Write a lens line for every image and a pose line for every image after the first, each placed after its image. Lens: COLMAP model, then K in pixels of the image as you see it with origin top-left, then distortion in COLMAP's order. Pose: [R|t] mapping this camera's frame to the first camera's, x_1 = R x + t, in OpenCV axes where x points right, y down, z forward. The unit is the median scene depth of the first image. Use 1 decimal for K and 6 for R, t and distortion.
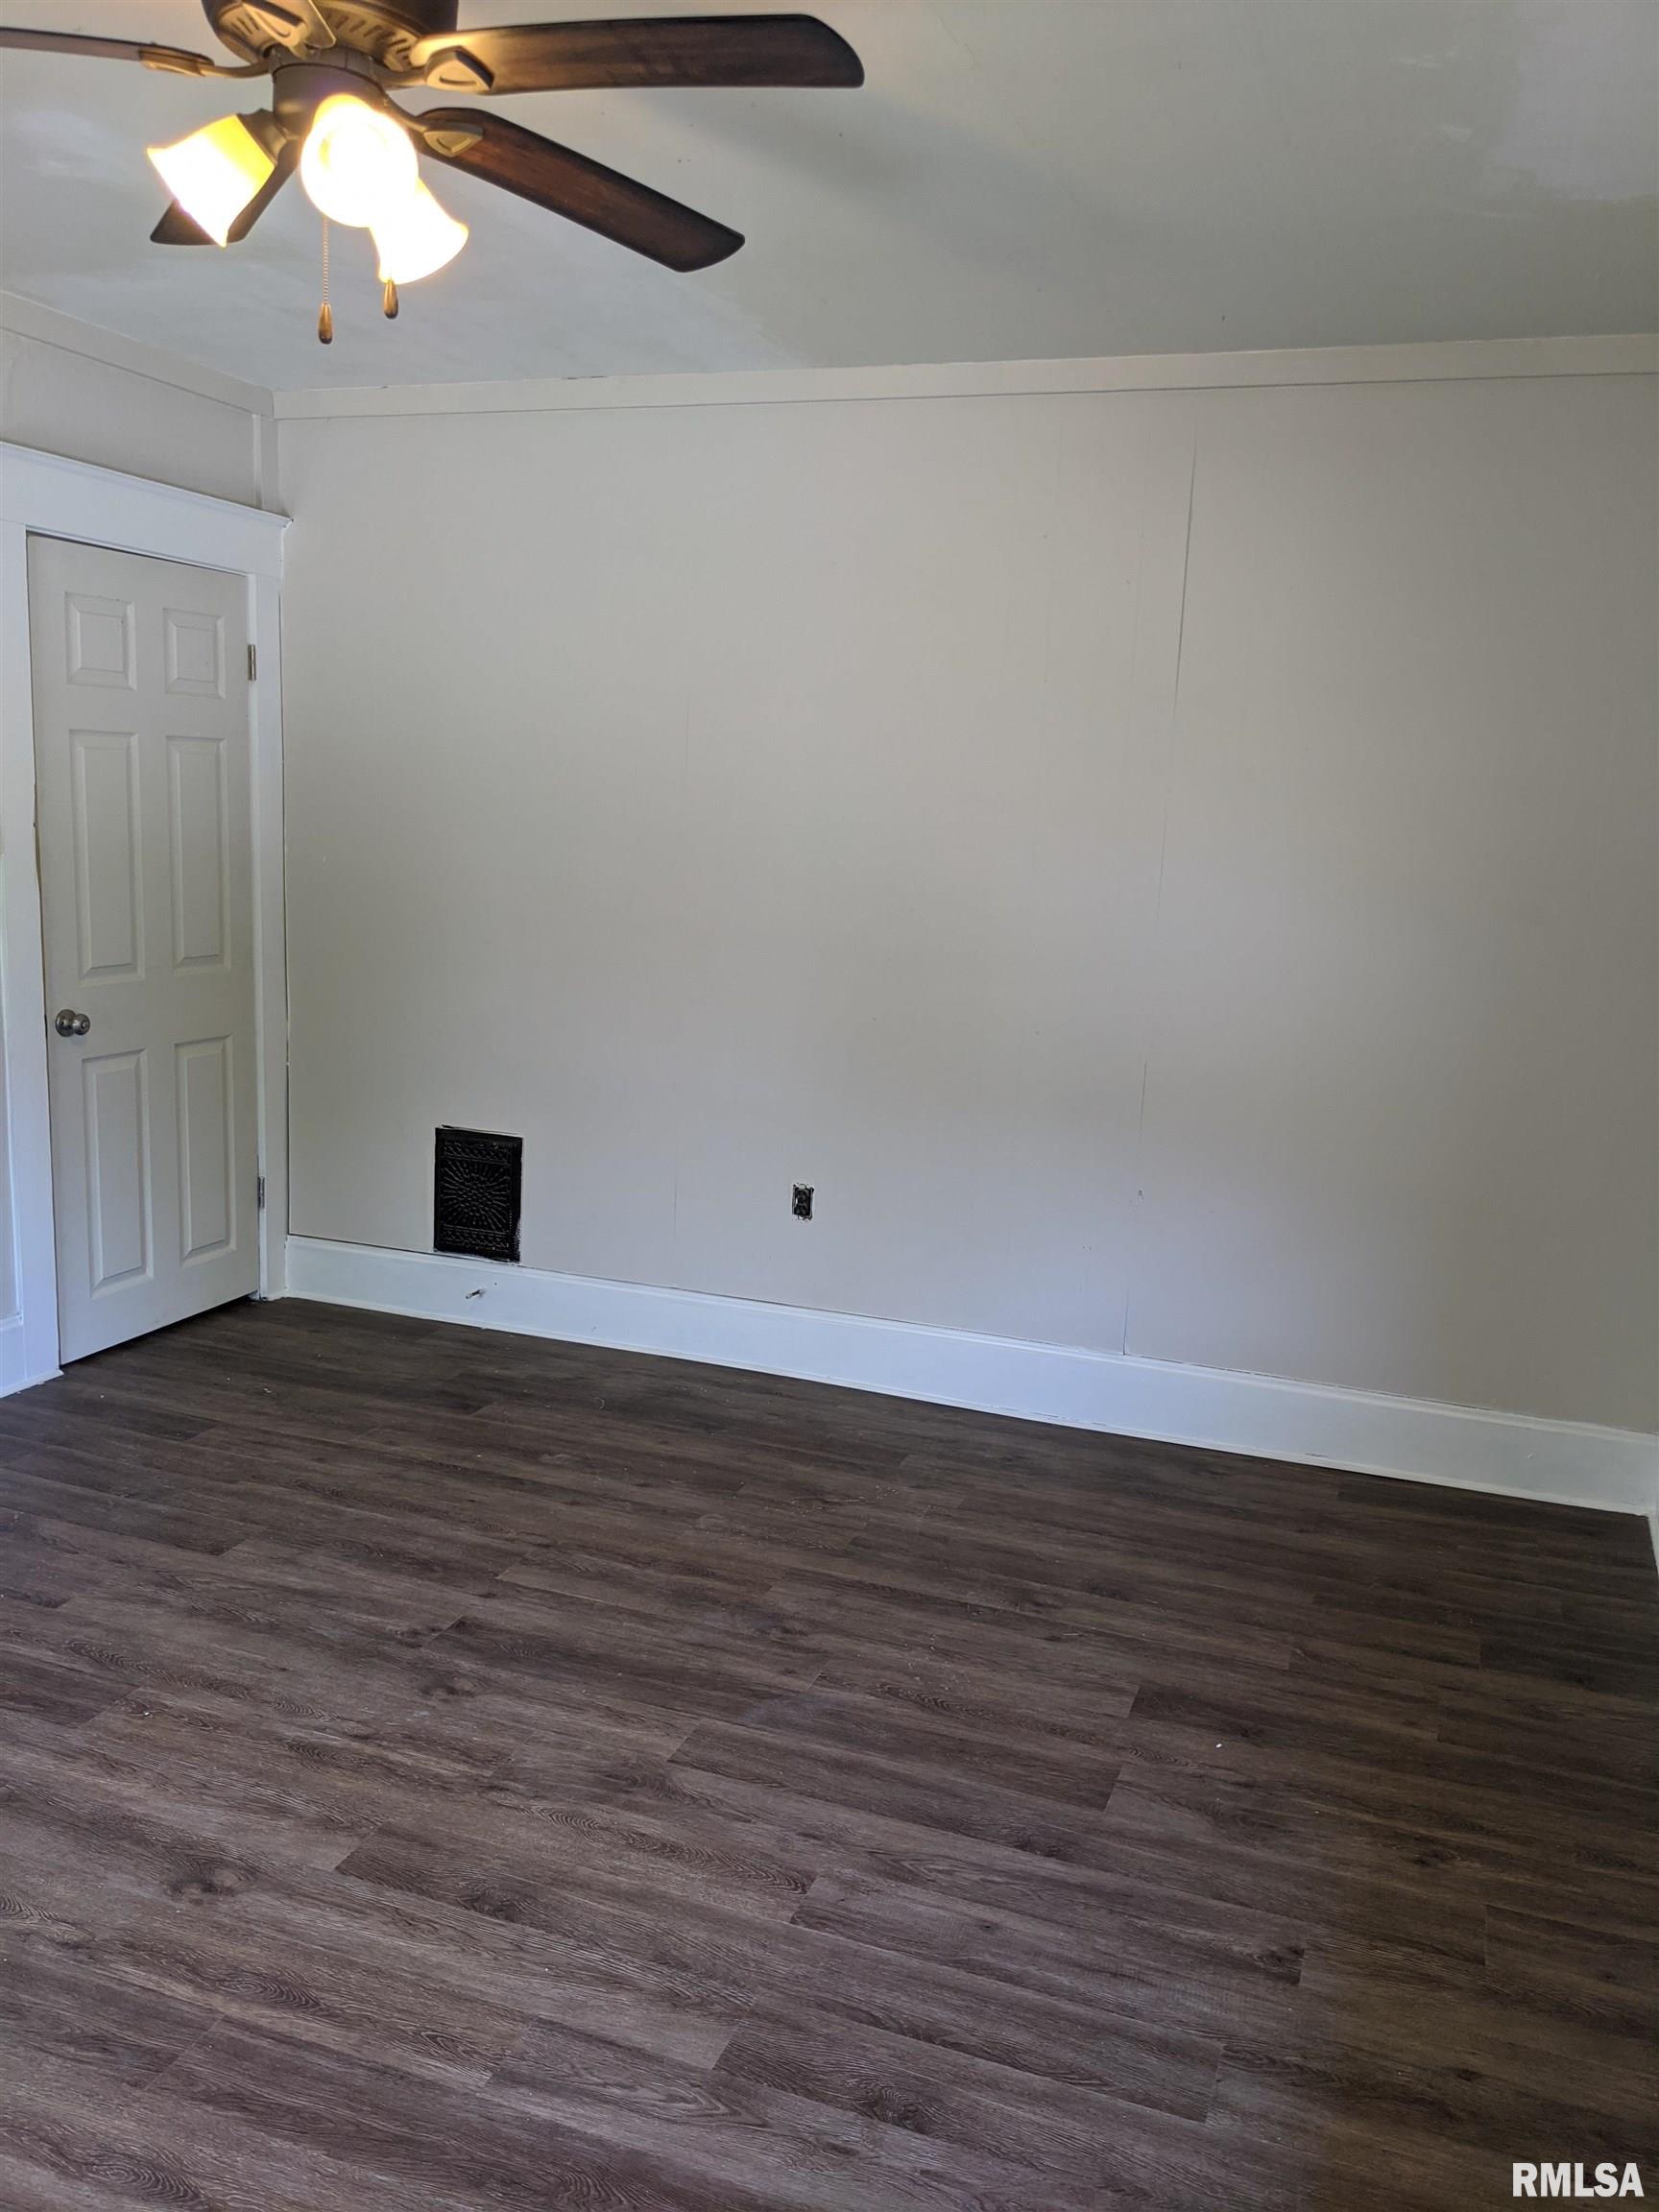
lens RADIAL K [[1746.8, 0, 829.5], [0, 1746.8, 1106.0], [0, 0, 1]] dist [0.058153, -0.075548]
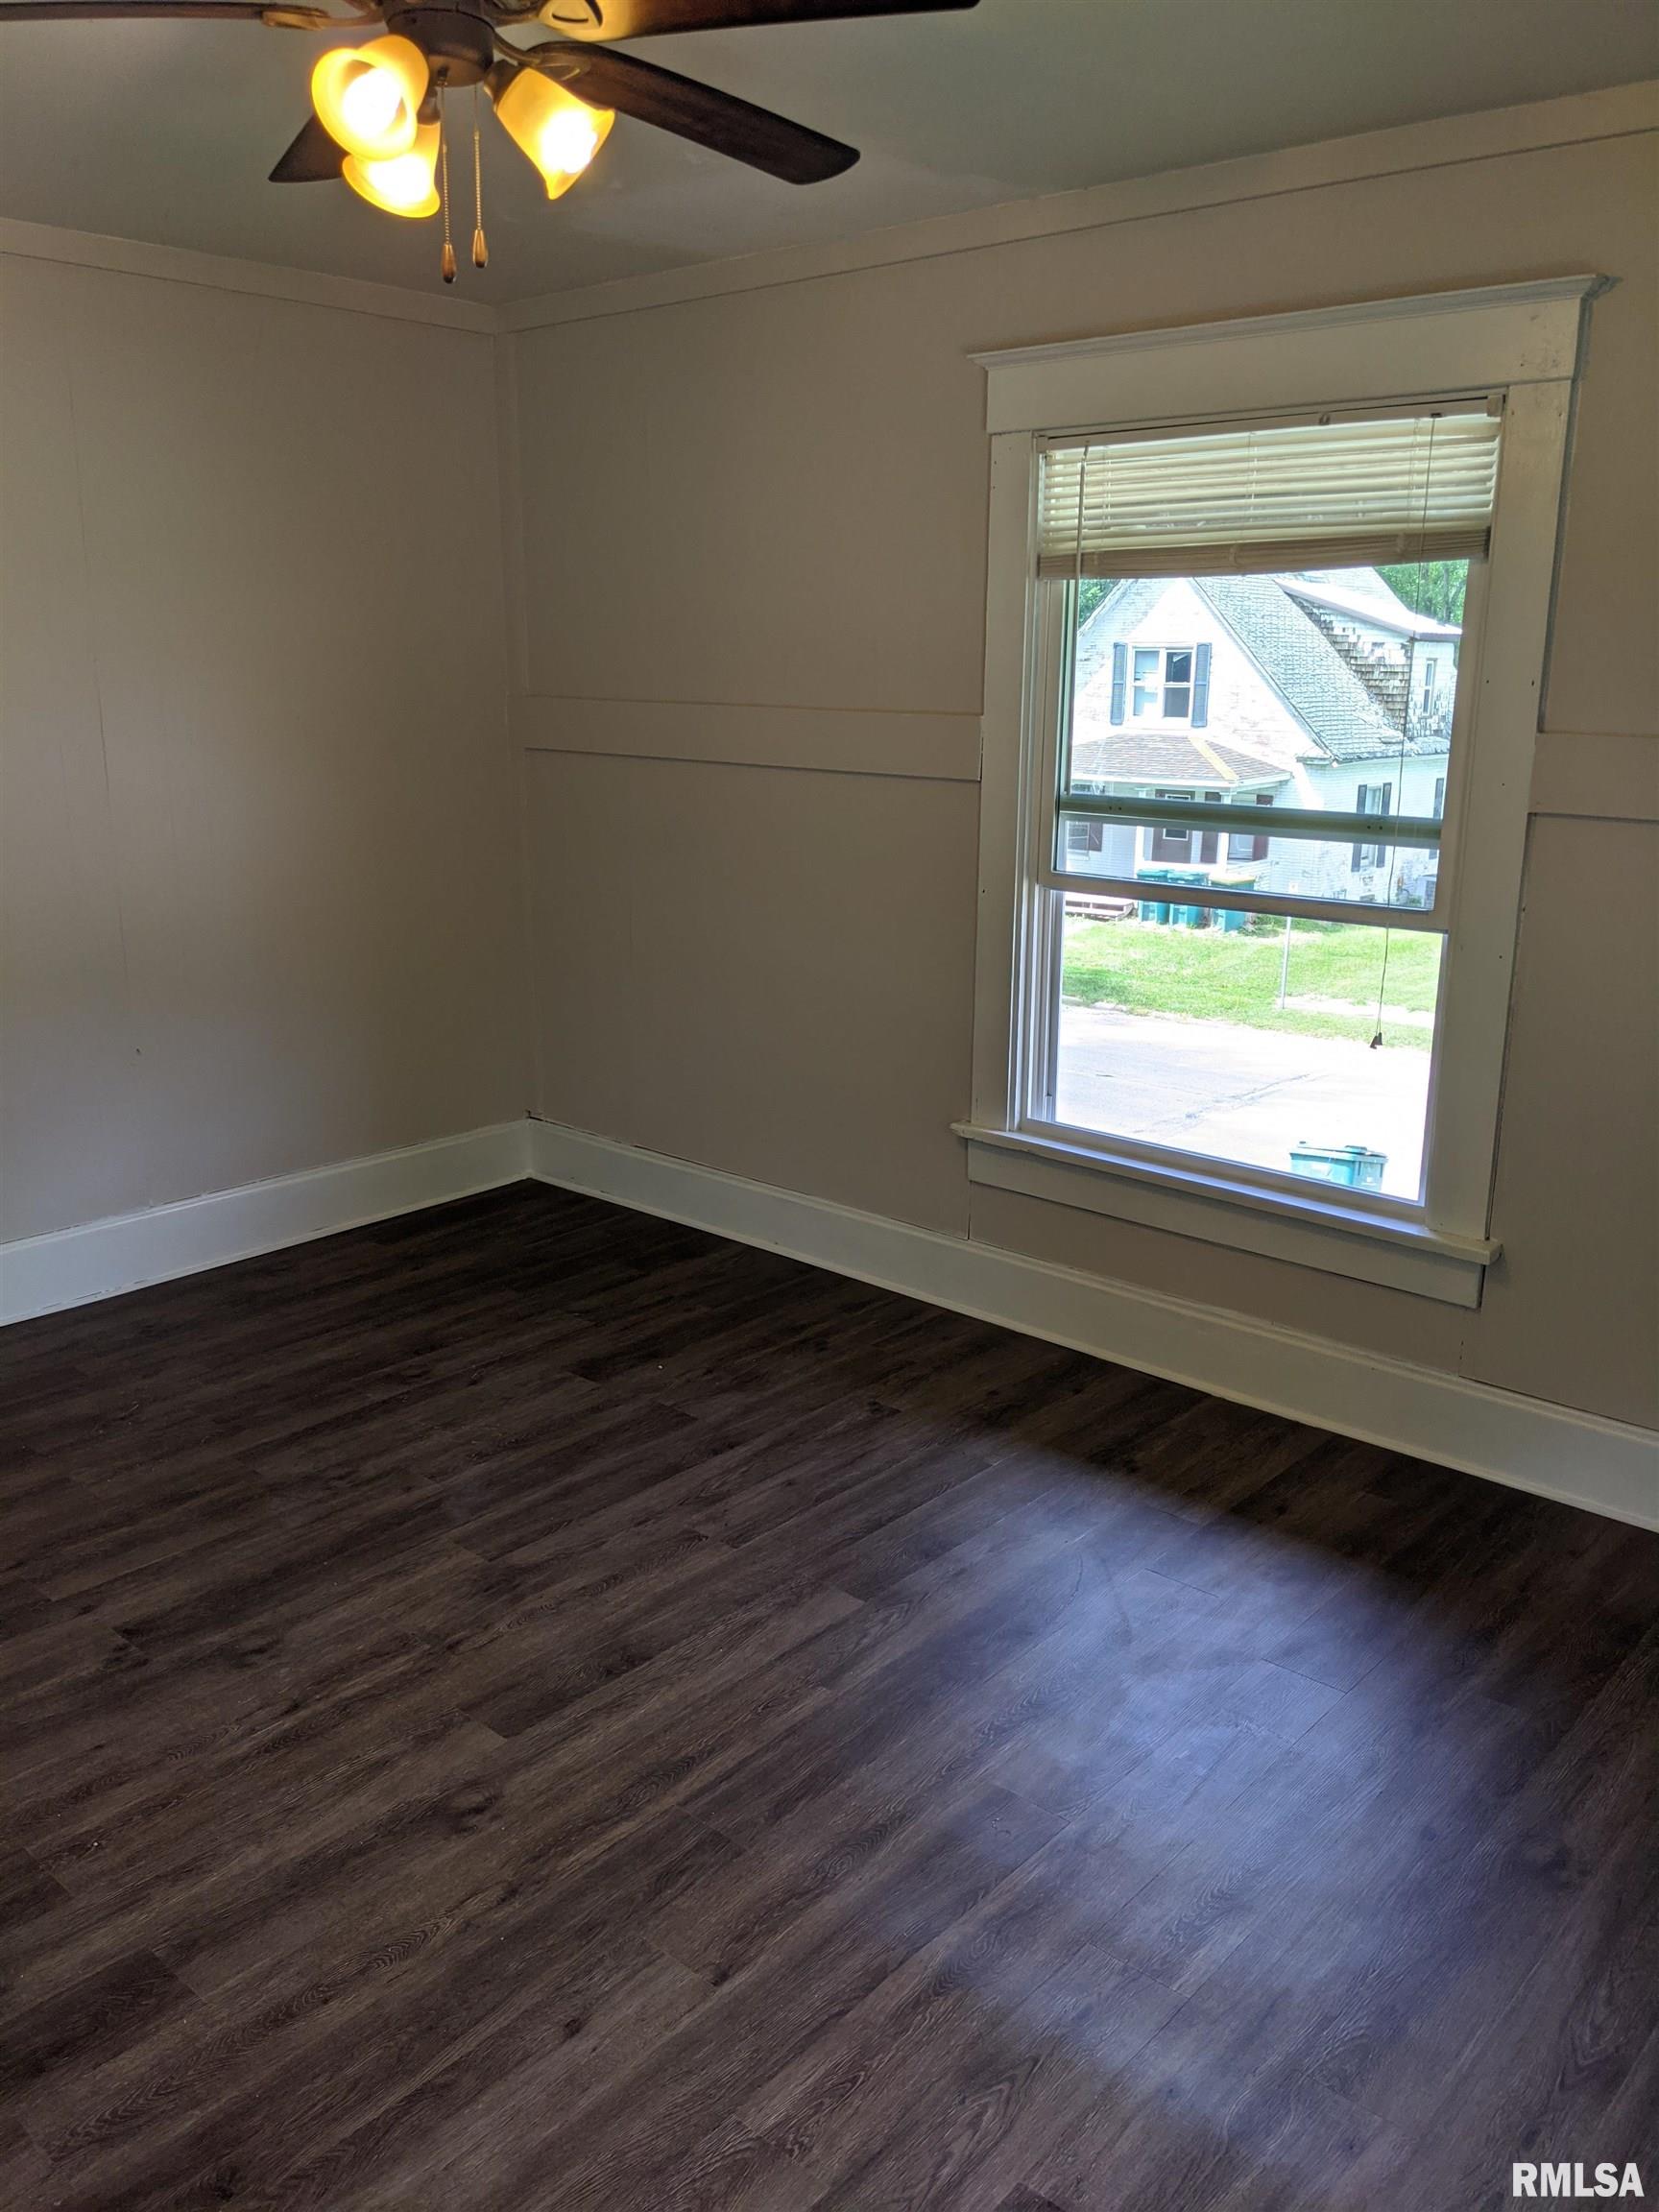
lens RADIAL K [[1746.8, 0, 829.5], [0, 1746.8, 1106.0], [0, 0, 1]] dist [0.058153, -0.075548]
pose [[0.365086, -0.271029, 0.890649, -0.872699], [0.179303, 0.959244, 0.218404, -0.103821], [-0.913544, 0.079960, 0.398803, 0.313820]]
